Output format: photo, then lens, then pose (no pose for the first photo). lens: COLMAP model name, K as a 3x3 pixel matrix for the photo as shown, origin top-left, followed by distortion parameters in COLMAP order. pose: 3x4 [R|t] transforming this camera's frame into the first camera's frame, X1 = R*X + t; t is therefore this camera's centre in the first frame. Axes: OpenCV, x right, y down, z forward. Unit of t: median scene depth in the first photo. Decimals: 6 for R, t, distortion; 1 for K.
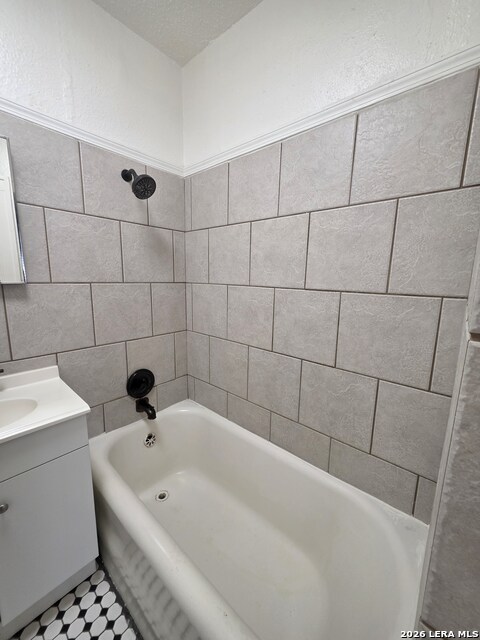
lens RADIAL K [[255.2, 0, 241.8], [0, 255.2, 318.9], [0, 0, 1]] dist [0.002478, -0.000051]
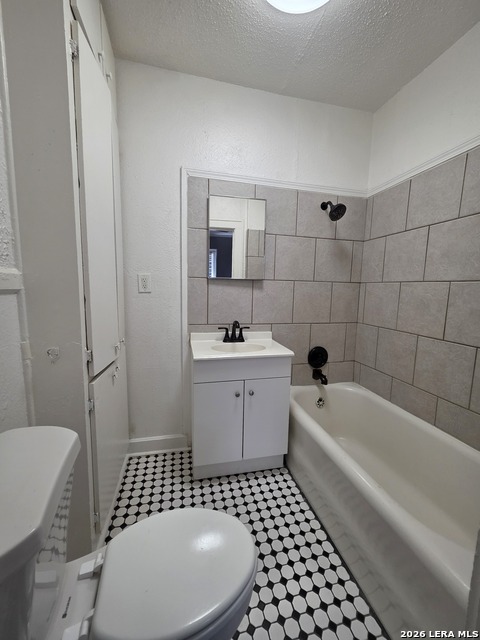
lens RADIAL K [[255.2, 0, 241.4], [0, 255.2, 320.4], [0, 0, 1]] dist [0.002478, -0.000051]
pose [[0.816153, 0.070153, -0.573562, 0.032912], [-0.097987, 0.995030, -0.017728, 0.138941], [0.569467, 0.070670, 0.818971, -0.370638]]
